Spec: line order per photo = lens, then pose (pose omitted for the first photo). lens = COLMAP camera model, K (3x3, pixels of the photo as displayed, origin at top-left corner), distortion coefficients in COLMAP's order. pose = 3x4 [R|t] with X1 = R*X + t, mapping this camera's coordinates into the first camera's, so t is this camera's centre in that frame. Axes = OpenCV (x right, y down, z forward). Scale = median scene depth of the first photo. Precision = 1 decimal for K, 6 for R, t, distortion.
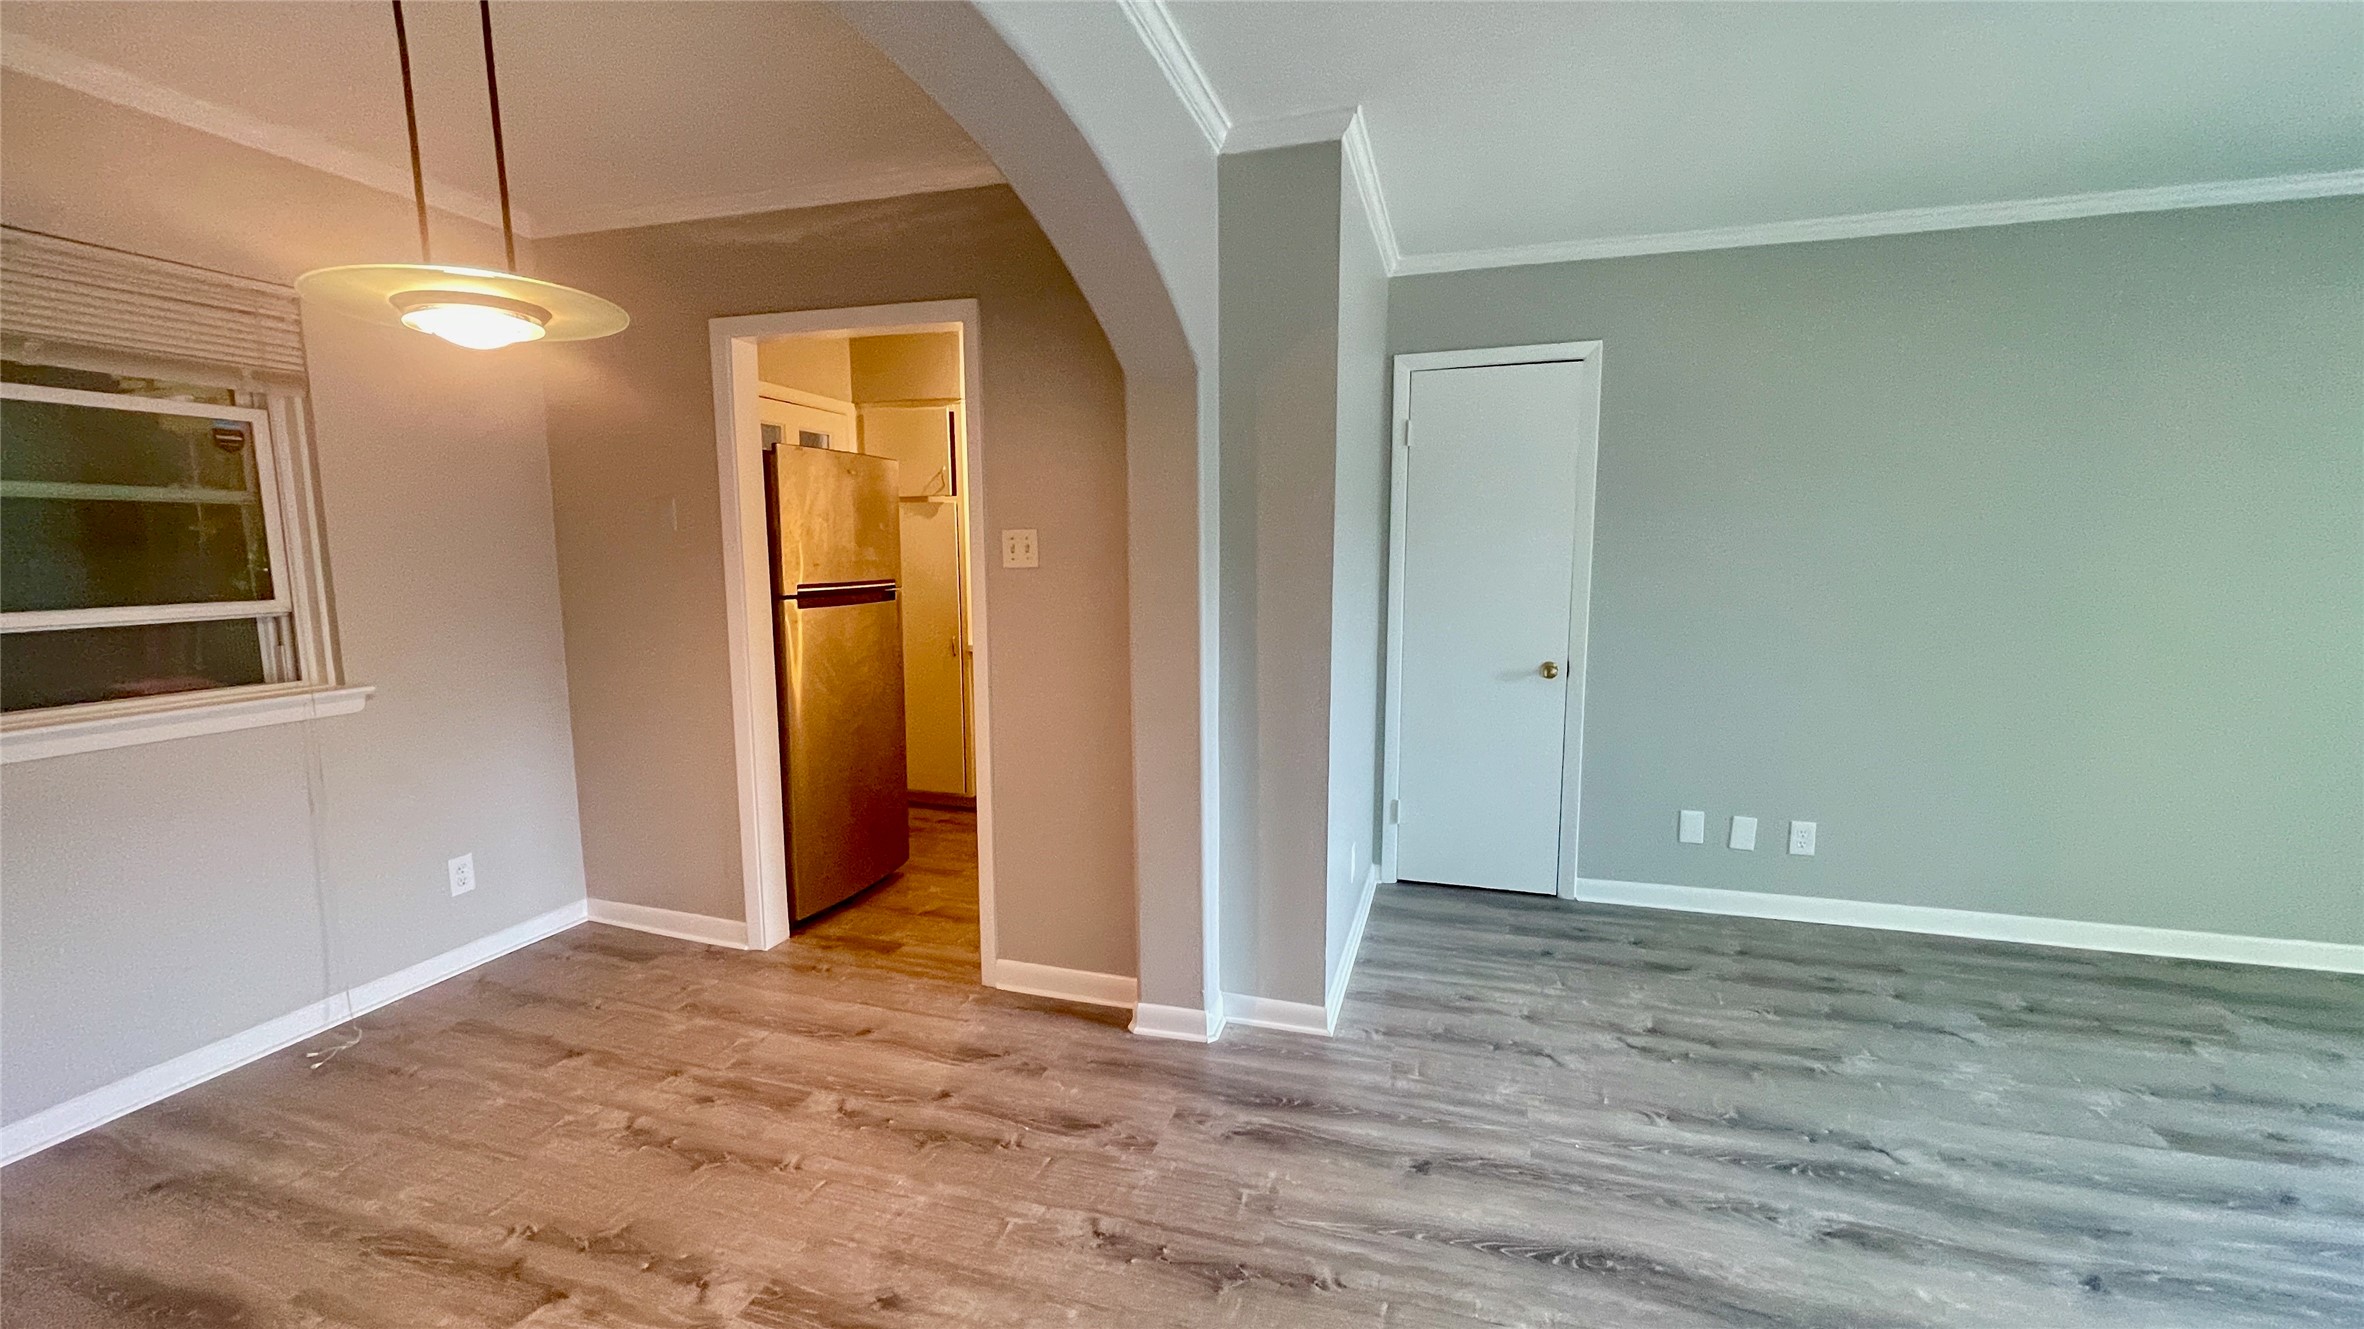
lens RADIAL K [[964.6, 0, 1177.6], [0, 964.6, 668.4], [0, 0, 1]] dist [-0.002555, 0.000344]
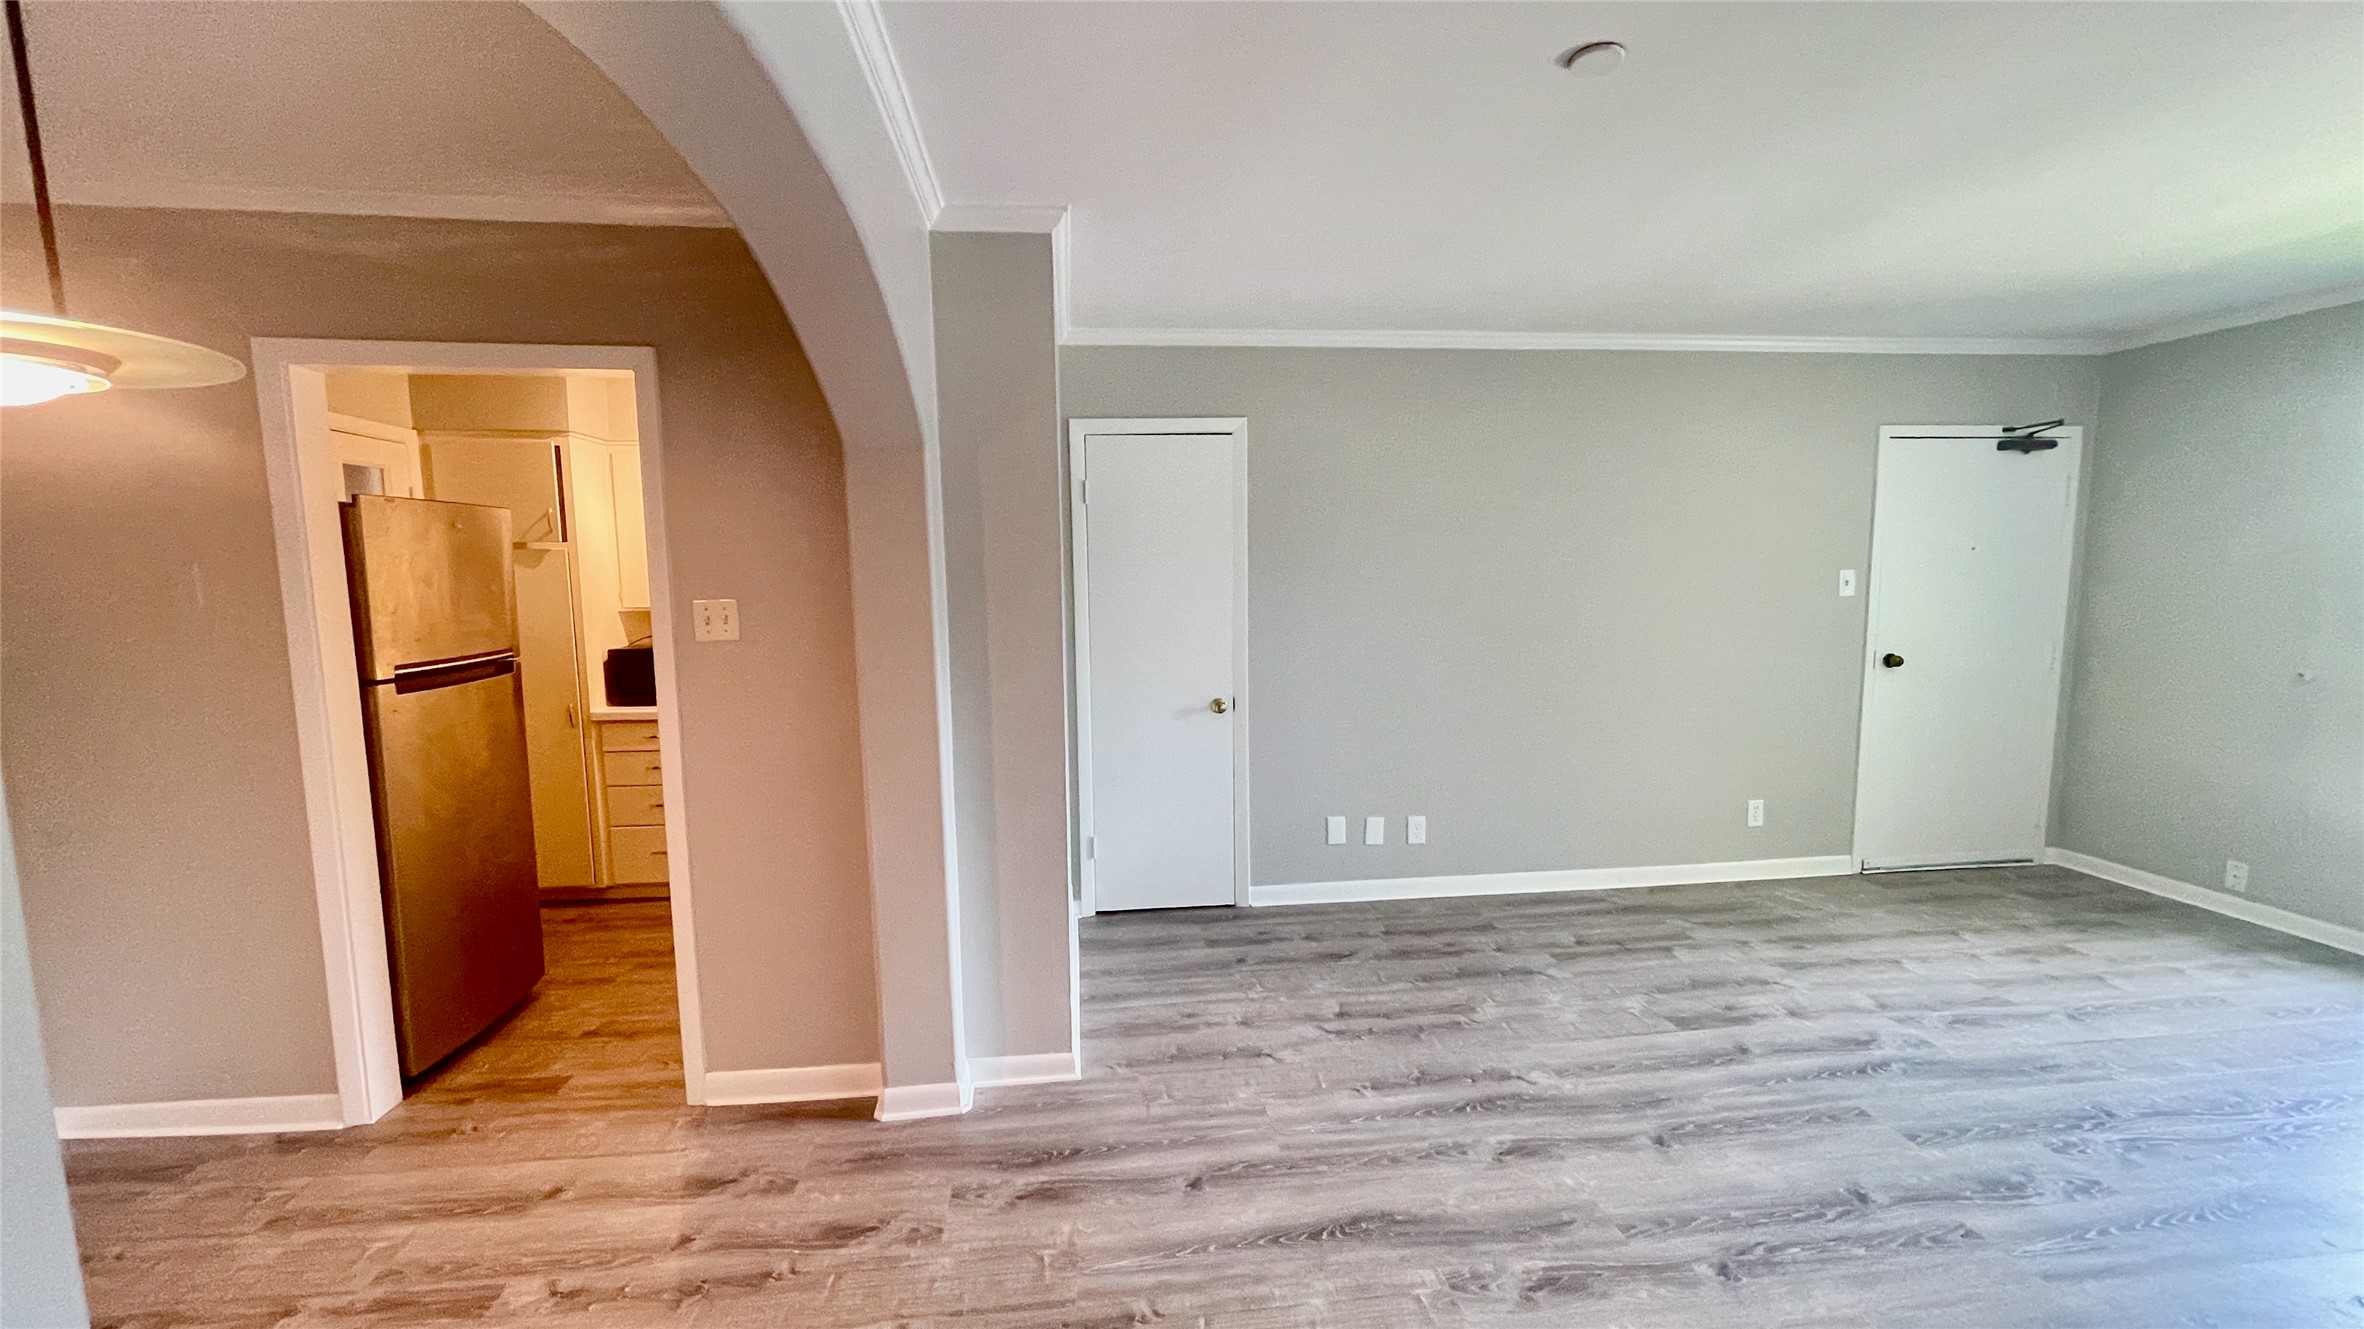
lens RADIAL K [[959.5, 0, 1180.0], [0, 959.5, 668.2], [0, 0, 1]] dist [-0.002271, 0.000696]
pose [[0.916450, -0.050271, 0.396979, -0.125019], [0.057816, 0.998302, -0.007053, -0.047201], [-0.395951, 0.029416, 0.917800, -0.011305]]
